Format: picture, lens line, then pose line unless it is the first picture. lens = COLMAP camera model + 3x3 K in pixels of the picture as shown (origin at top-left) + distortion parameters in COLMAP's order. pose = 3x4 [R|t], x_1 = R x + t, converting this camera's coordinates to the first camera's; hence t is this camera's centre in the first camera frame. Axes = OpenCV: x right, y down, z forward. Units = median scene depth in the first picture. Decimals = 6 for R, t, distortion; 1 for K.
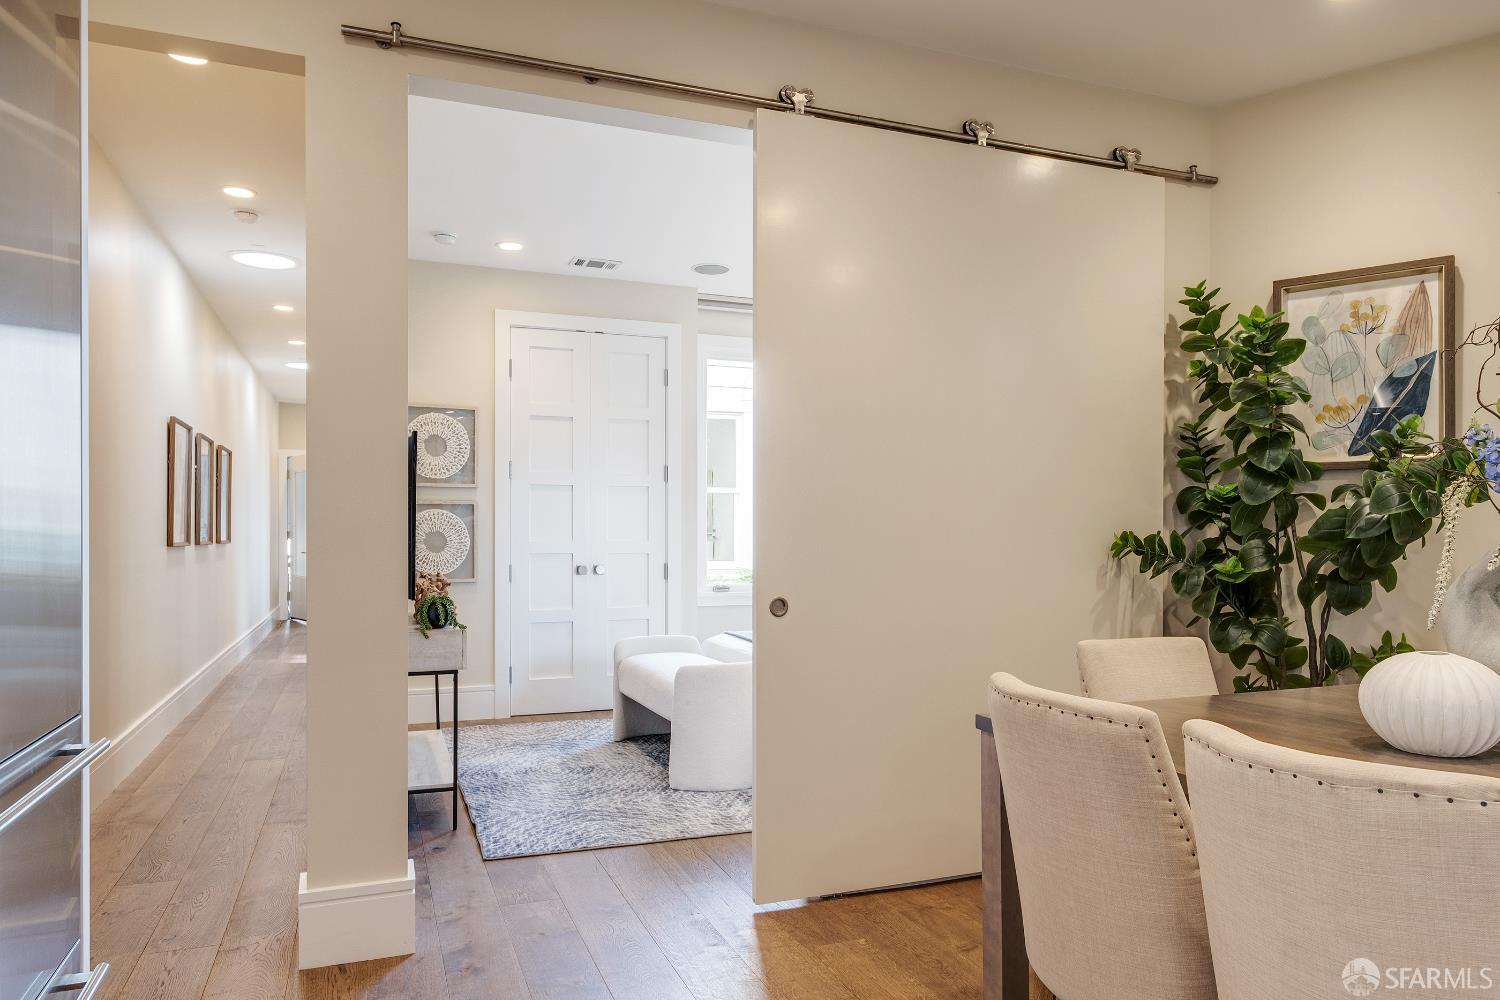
lens RADIAL K [[964.9, 0, 753.7], [0, 964.9, 556.6], [0, 0, 1]] dist [-0.007182, -0.000506]
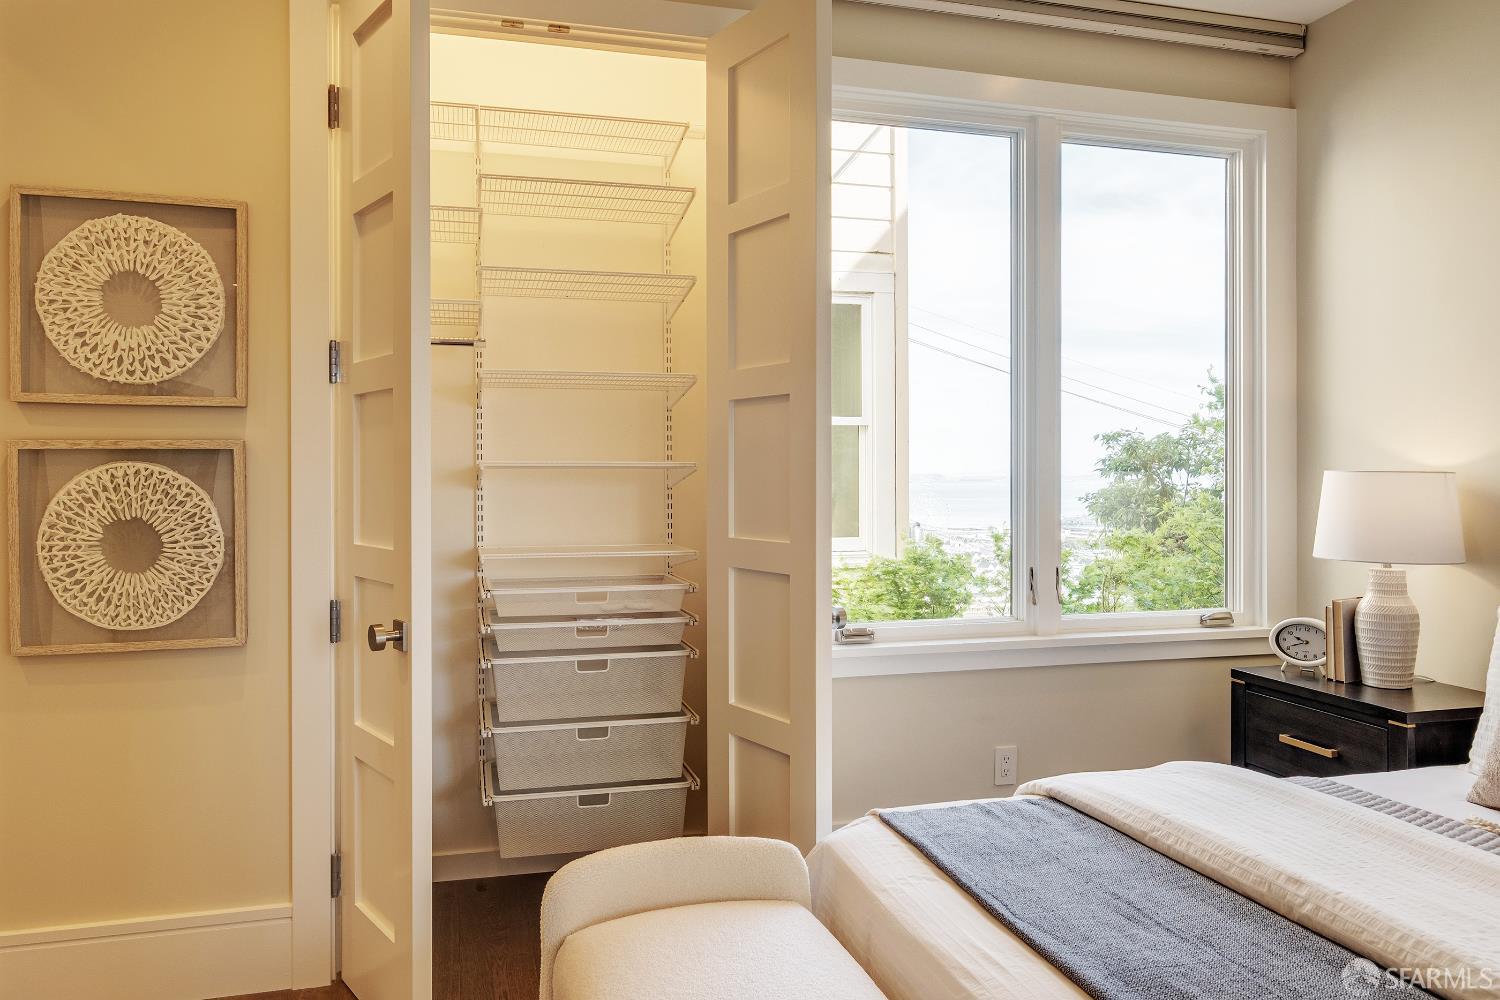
lens RADIAL K [[1071.7, 0, 752.3], [0, 1071.7, 487.2], [0, 0, 1]] dist [0.004782, -0.005909]
pose [[0.994956, -0.001322, -0.100307, -0.036392], [0.000151, 0.999932, -0.011682, -0.033739], [0.100316, 0.011608, 0.994888, 0.591737]]
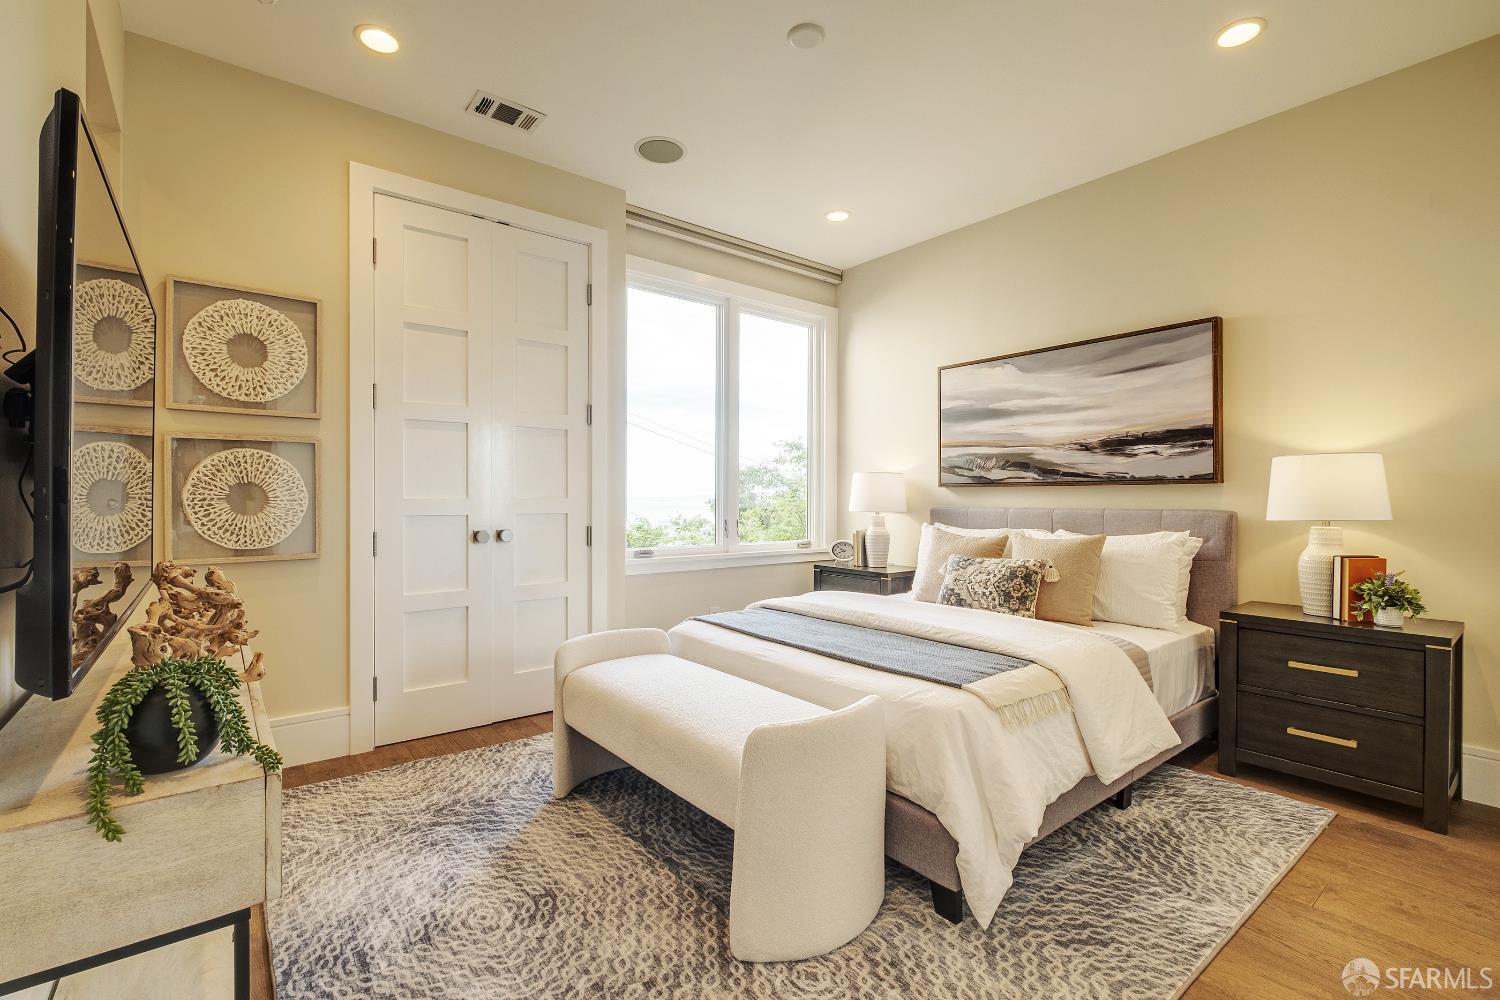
lens RADIAL K [[662.2, 0, 742.5], [0, 662.2, 507.1], [0, 0, 1]] dist [0.001516, -0.002003]
pose [[0.959128, -0.003542, 0.282949, -0.135913], [0.005467, 0.999967, -0.006013, -0.005091], [-0.282919, 0.007314, 0.959116, 0.475893]]
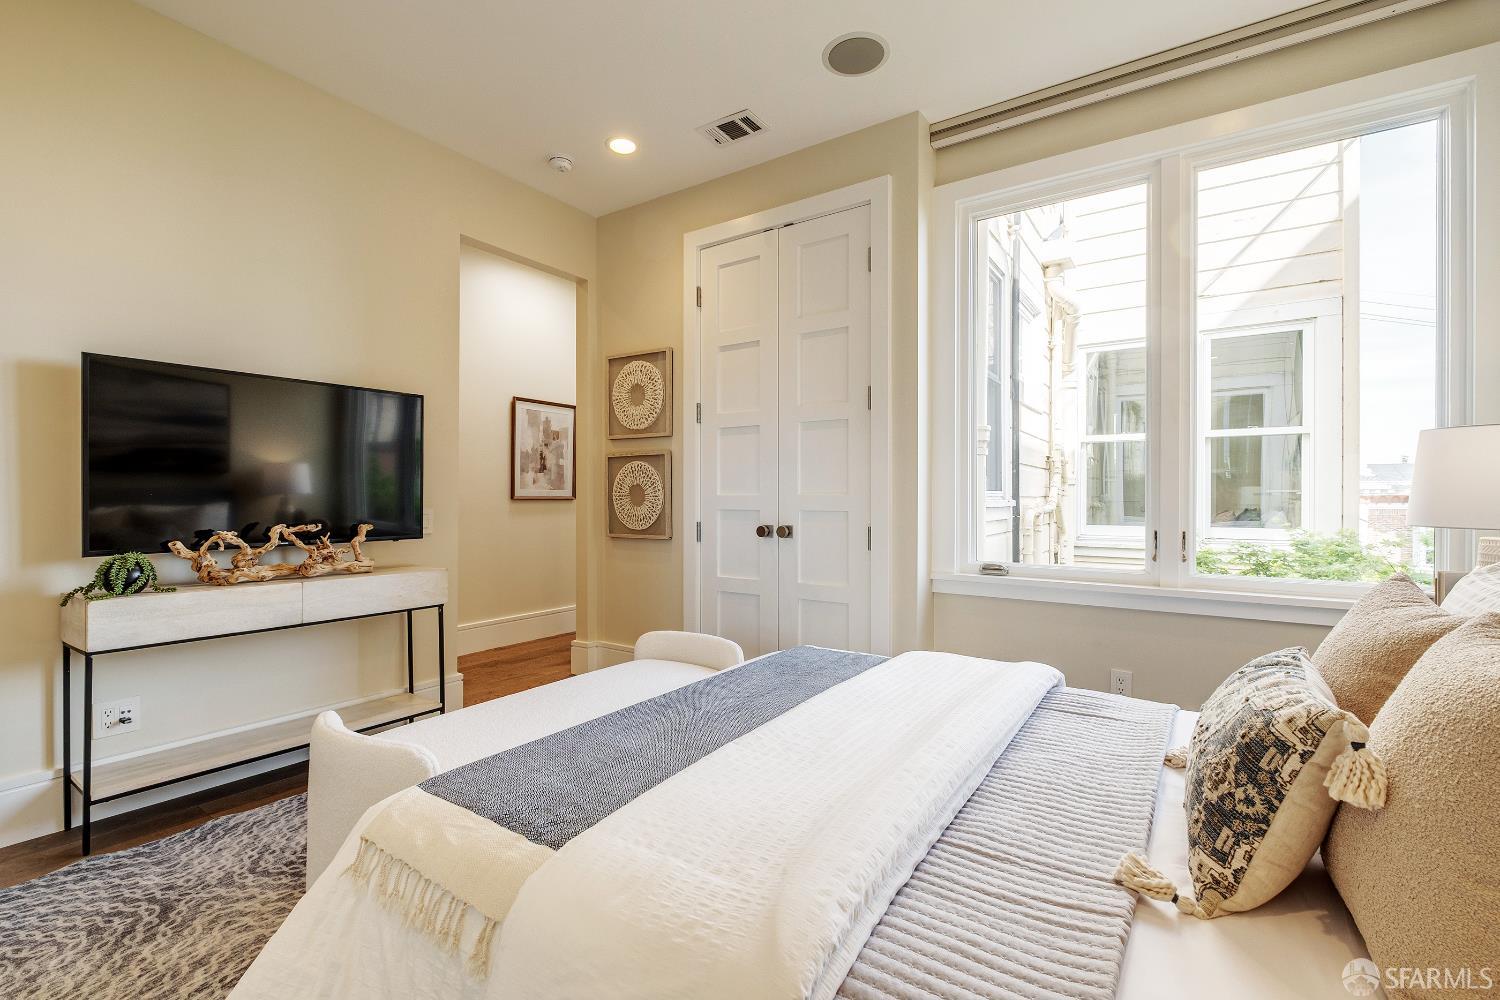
lens RADIAL K [[662.2, 0, 751.7], [0, 662.2, 498.0], [0, 0, 1]] dist [0.001516, -0.002003]
pose [[0.562461, 0.001736, -0.826822, 0.278112], [-0.018913, 0.999763, -0.010766, -0.007476], [0.826607, 0.021693, 0.562361, 0.722064]]
